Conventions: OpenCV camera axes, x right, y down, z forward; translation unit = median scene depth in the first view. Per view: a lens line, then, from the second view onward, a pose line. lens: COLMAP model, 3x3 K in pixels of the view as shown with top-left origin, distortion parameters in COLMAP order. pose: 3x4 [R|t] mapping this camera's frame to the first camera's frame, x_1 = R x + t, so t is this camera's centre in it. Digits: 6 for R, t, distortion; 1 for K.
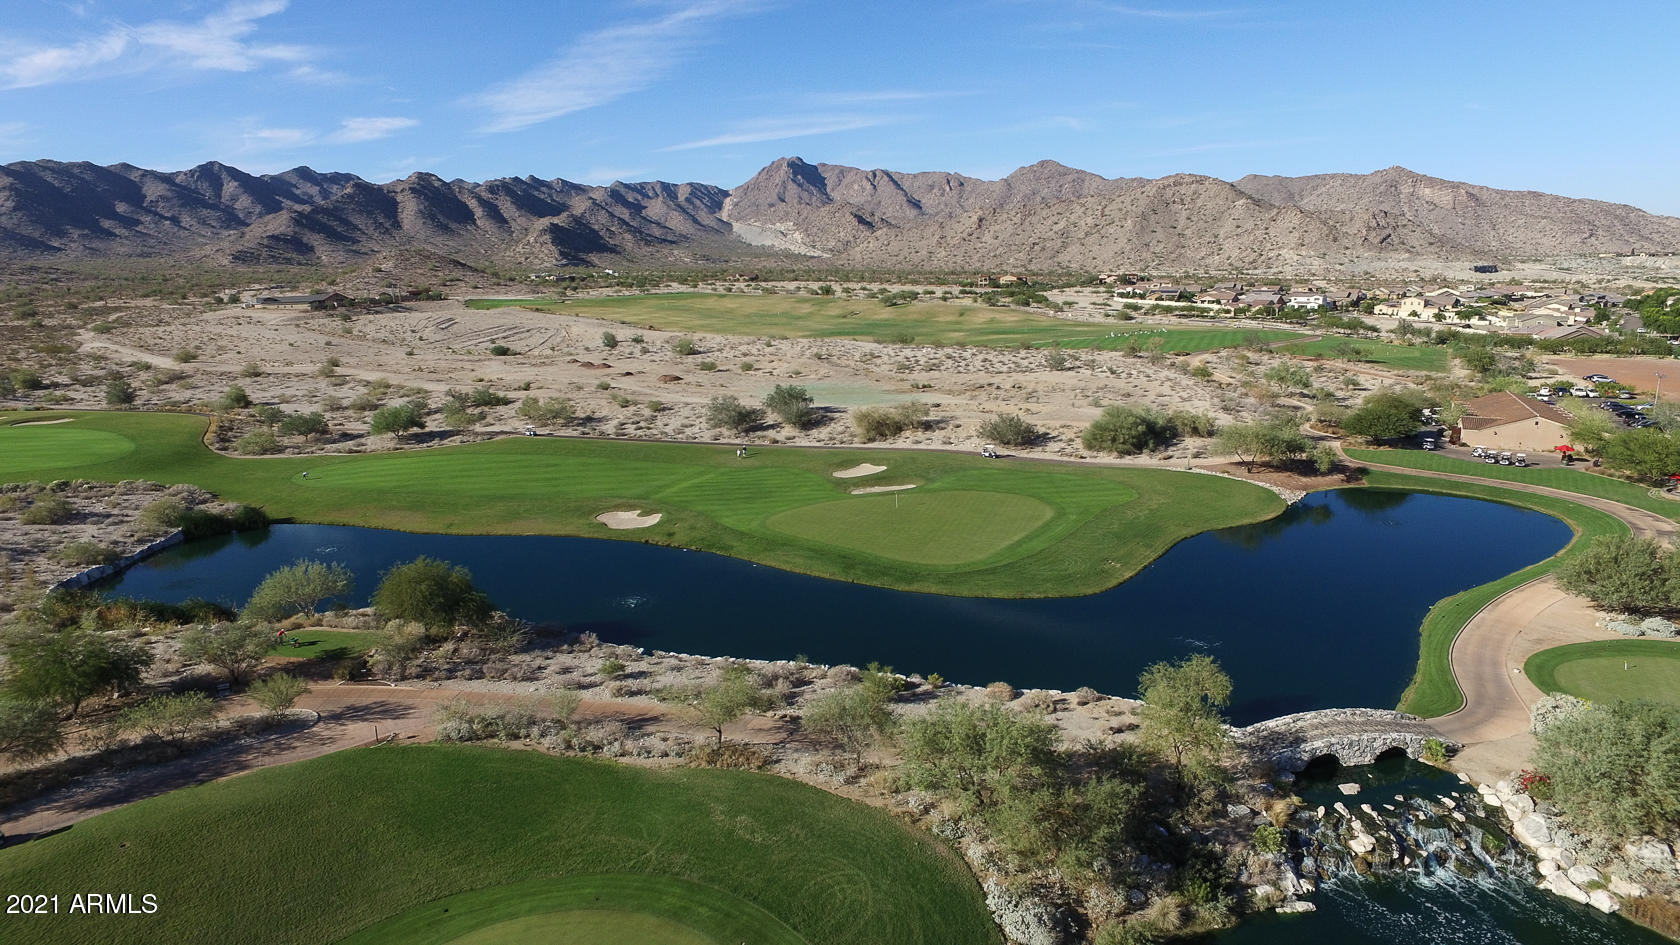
lens RADIAL K [[985.2, 0, 840.0], [0, 985.2, 472.5], [0, 0, 1]] dist [-0.110923, 0.086793]
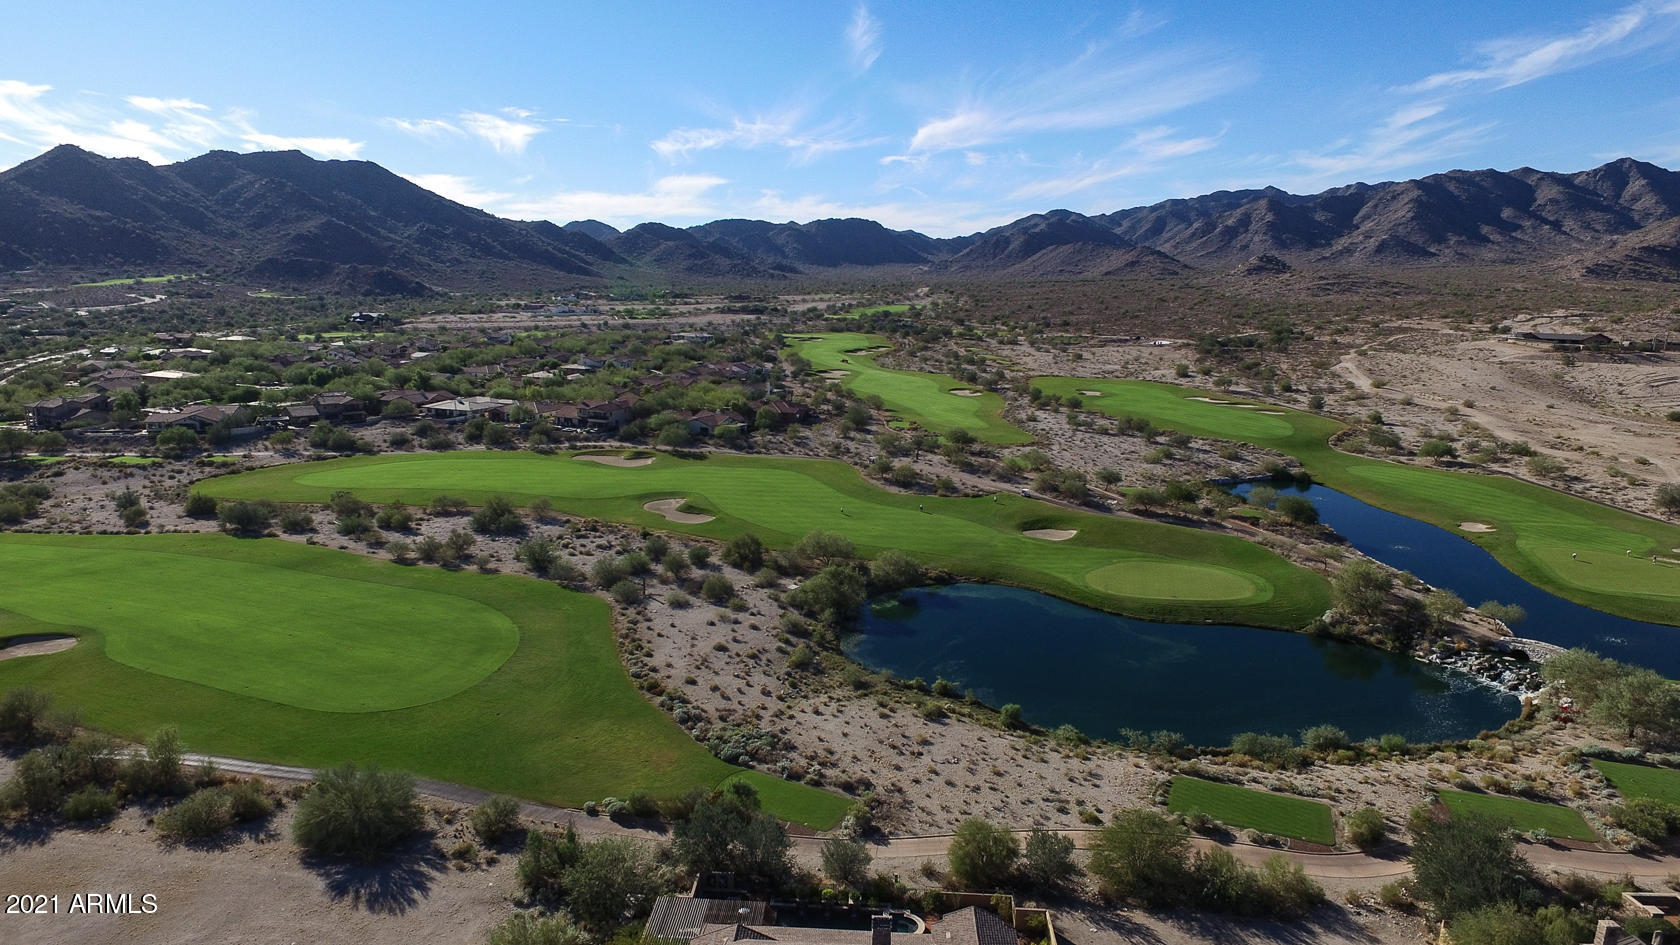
lens RADIAL K [[961.8, 0, 840.0], [0, 961.8, 472.5], [0, 0, 1]] dist [0.007204, 0.000769]
pose [[0.342493, 0.221218, -0.913105, 0.539234], [-0.226403, 0.962677, 0.148307, -0.025959], [0.911833, 0.155935, 0.379795, -0.397788]]
